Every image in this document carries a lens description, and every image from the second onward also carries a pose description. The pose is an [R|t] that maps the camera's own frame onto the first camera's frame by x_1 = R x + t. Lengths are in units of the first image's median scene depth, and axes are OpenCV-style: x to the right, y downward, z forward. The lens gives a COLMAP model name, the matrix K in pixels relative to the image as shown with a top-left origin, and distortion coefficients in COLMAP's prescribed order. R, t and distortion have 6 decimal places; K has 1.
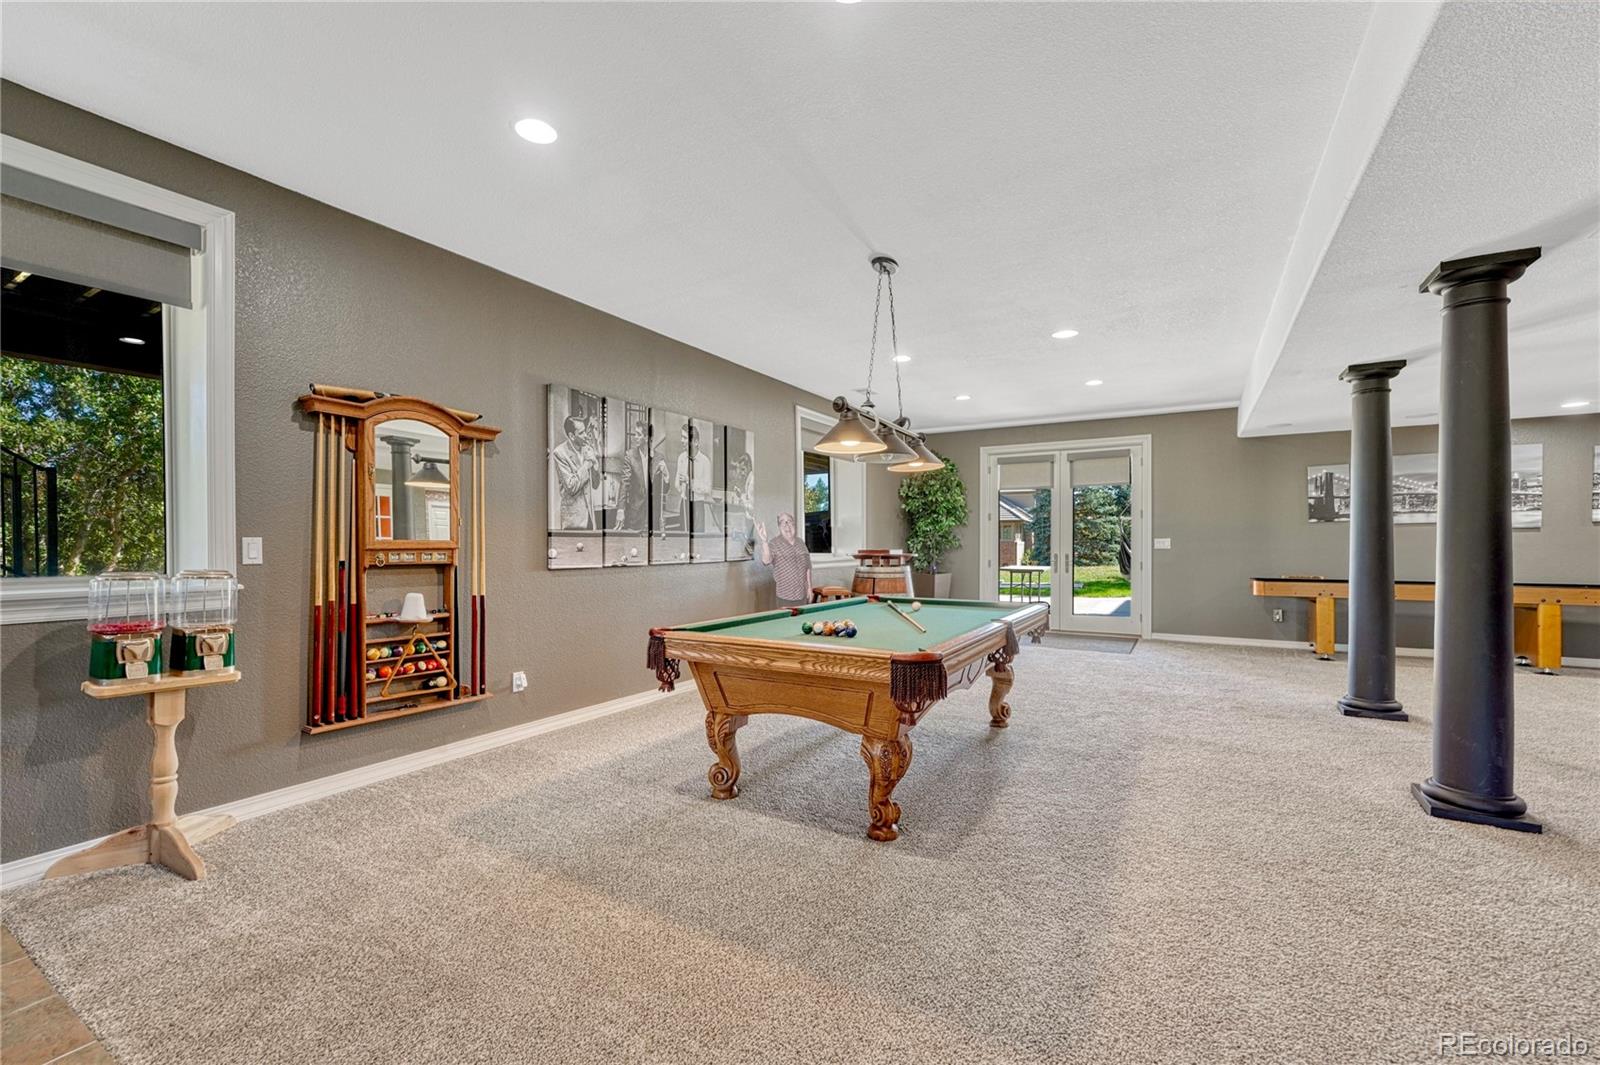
lens RADIAL K [[660.1, 0, 800.6], [0, 660.1, 541.0], [0, 0, 1]] dist [0.001042, 0.000205]
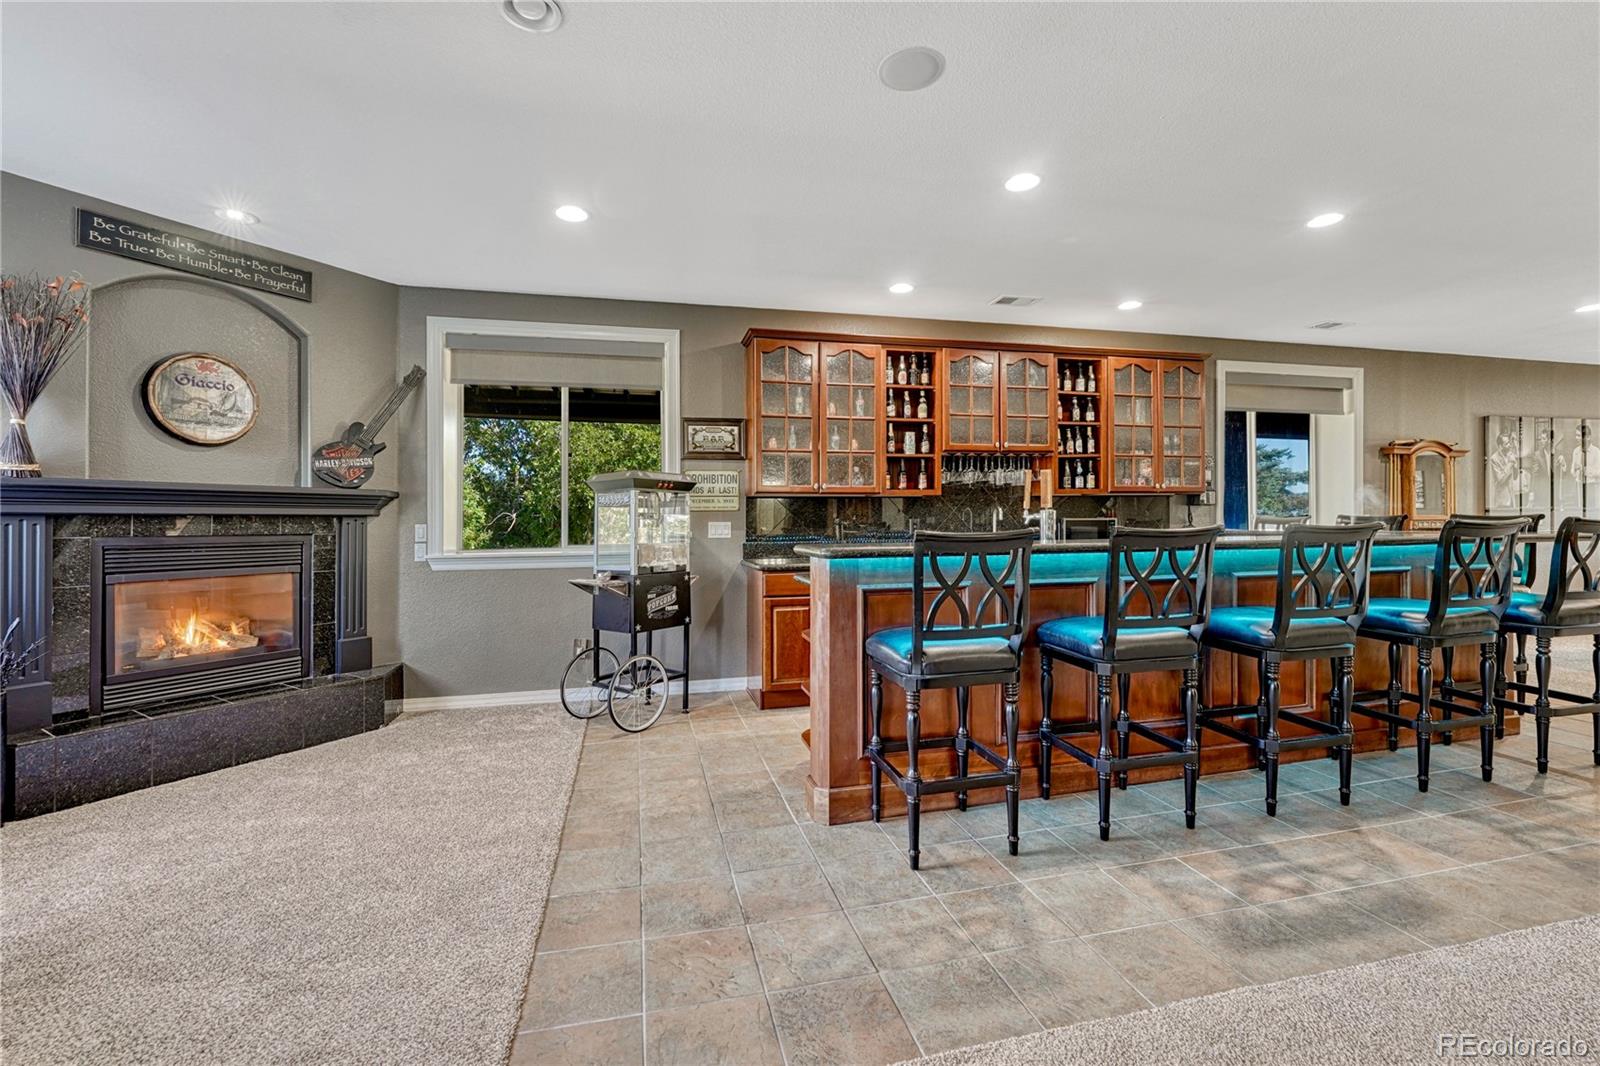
lens RADIAL K [[663.6, 0, 801.0], [0, 663.6, 522.3], [0, 0, 1]] dist [0.002636, 0.000748]
pose [[0.706391, 0.004141, -0.707810, -0.376003], [0.006873, 0.999896, 0.012710, -0.012936], [0.707789, -0.013843, 0.706288, -1.184773]]
